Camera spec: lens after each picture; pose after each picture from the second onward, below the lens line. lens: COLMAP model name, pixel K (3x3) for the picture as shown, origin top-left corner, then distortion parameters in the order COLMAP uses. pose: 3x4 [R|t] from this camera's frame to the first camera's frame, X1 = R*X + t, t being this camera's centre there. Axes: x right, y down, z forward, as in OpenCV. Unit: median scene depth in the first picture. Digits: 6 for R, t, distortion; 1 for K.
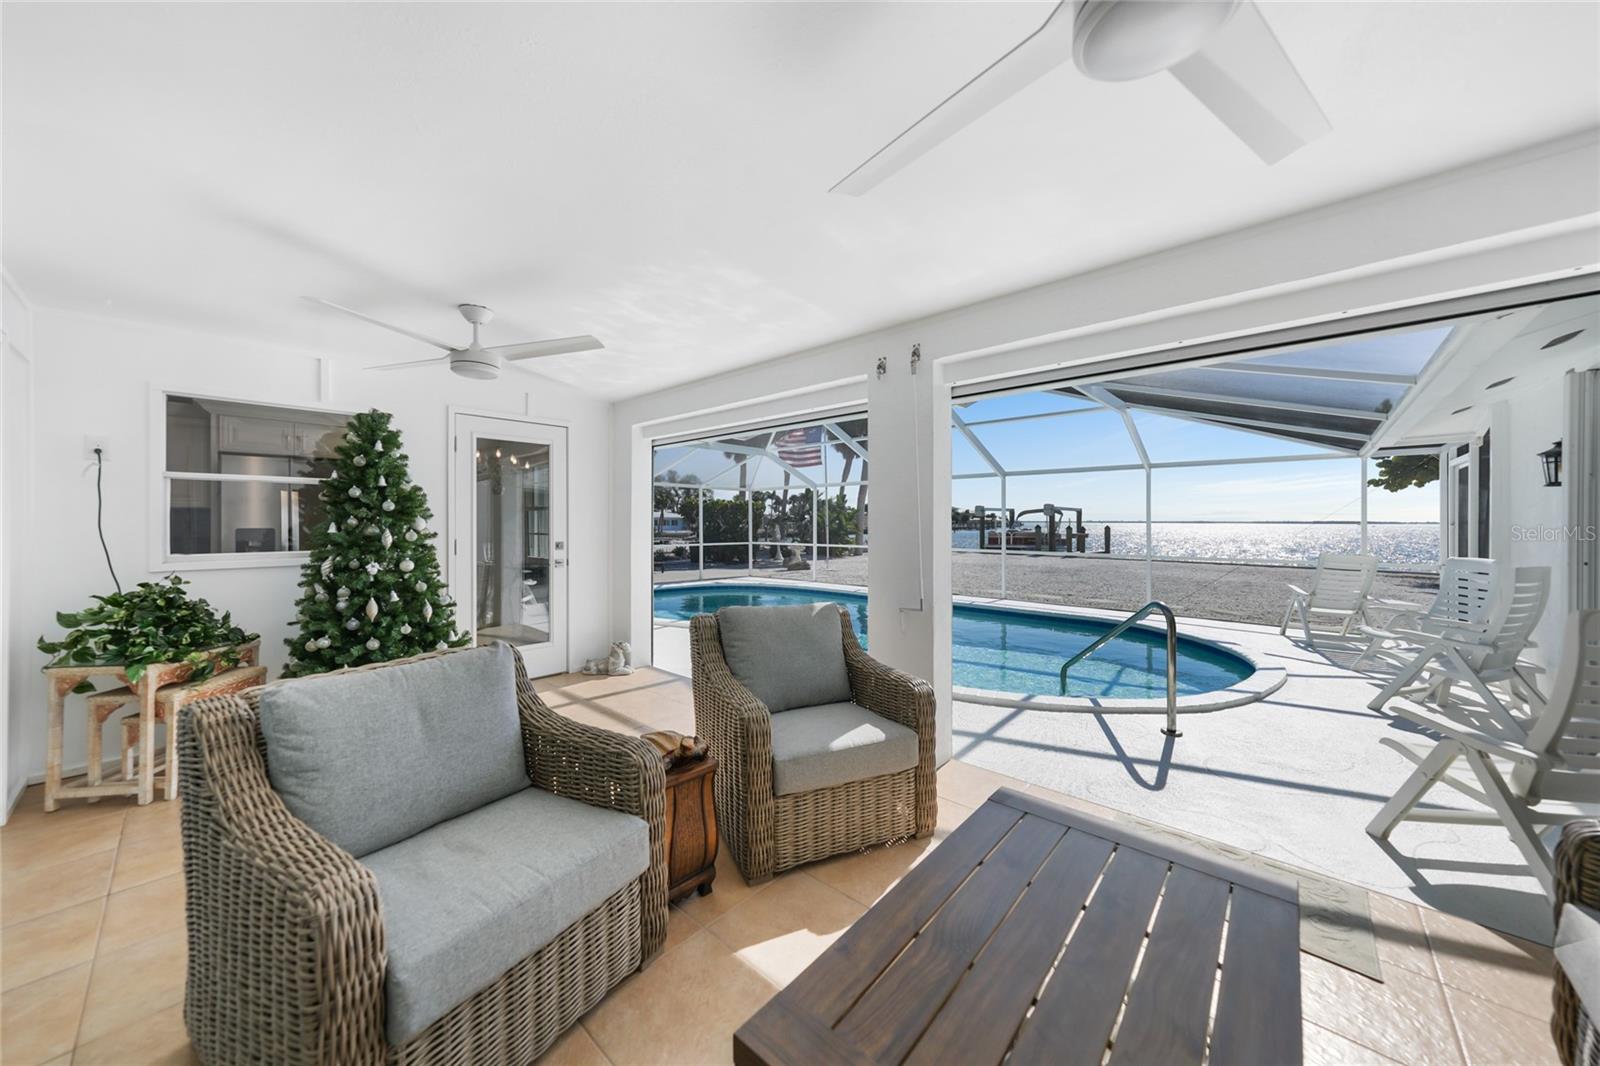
lens RADIAL K [[551.4, 0, 805.8], [0, 551.4, 525.3], [0, 0, 1]] dist [0.006826, 0.001374]
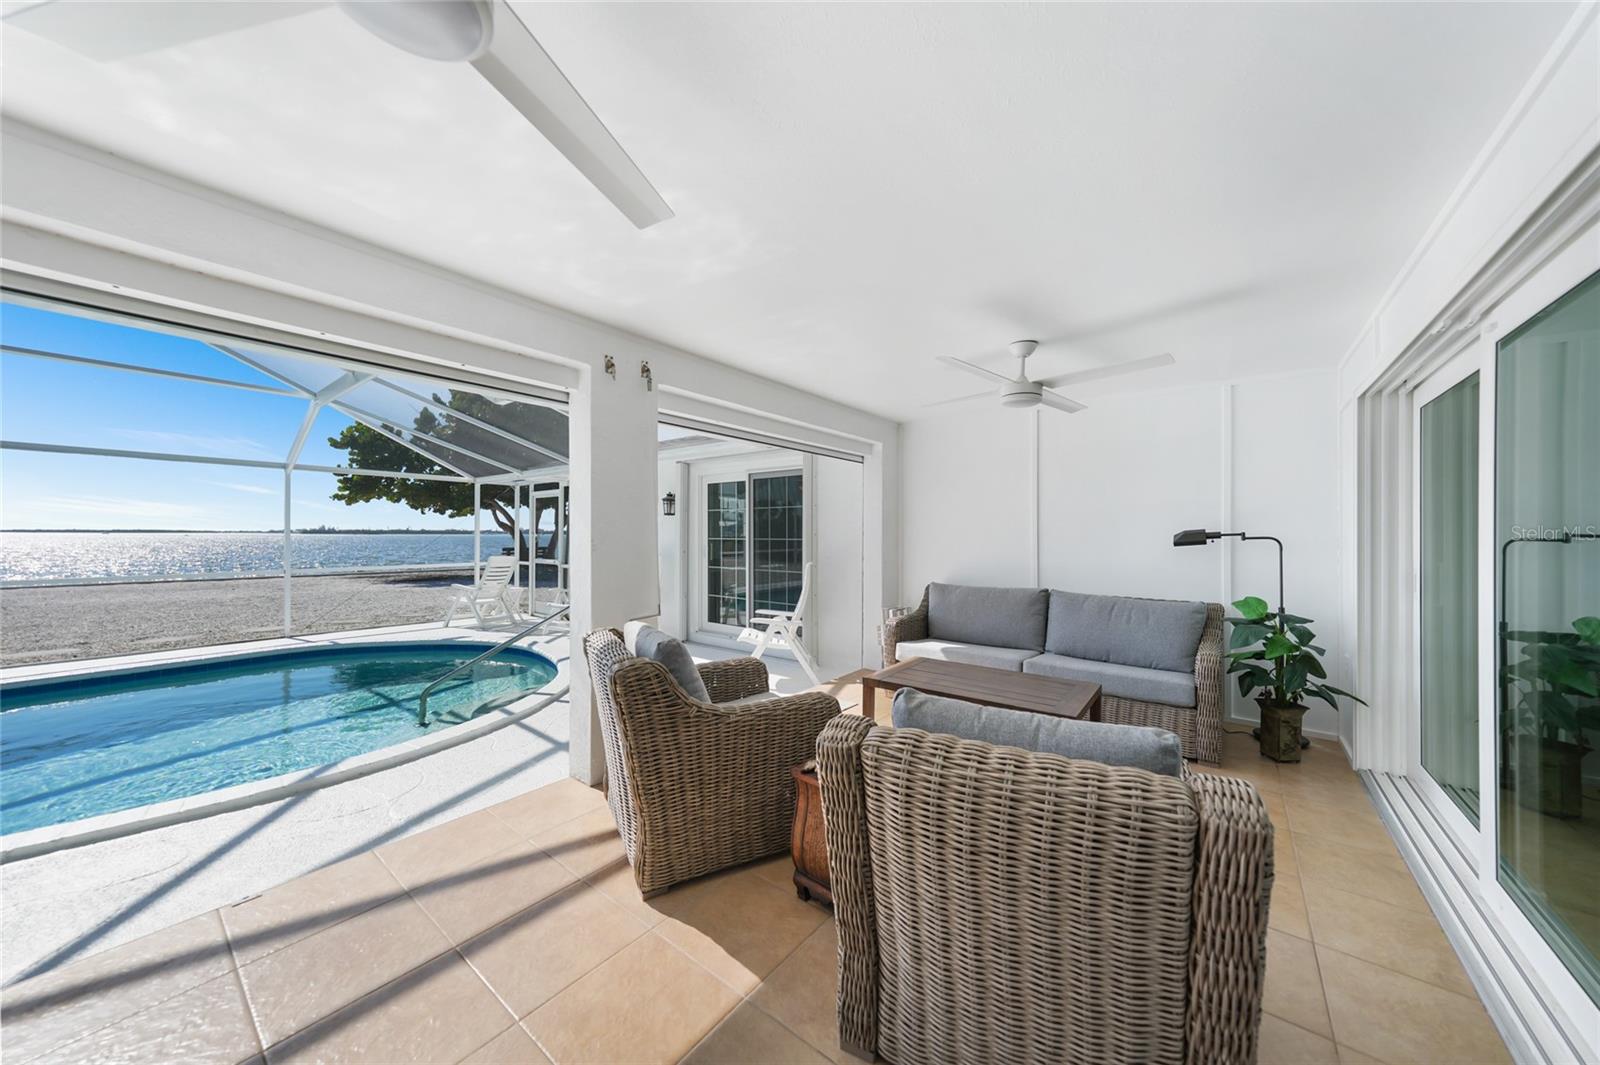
lens RADIAL K [[551.4, 0, 801.2], [0, 551.4, 533.2], [0, 0, 1]] dist [0.006826, 0.001374]
pose [[-0.057820, 0.001817, 0.998325, -0.685417], [0.000478, 0.999998, -0.001793, -0.000499], [-0.998327, 0.000374, -0.057821, 0.610392]]
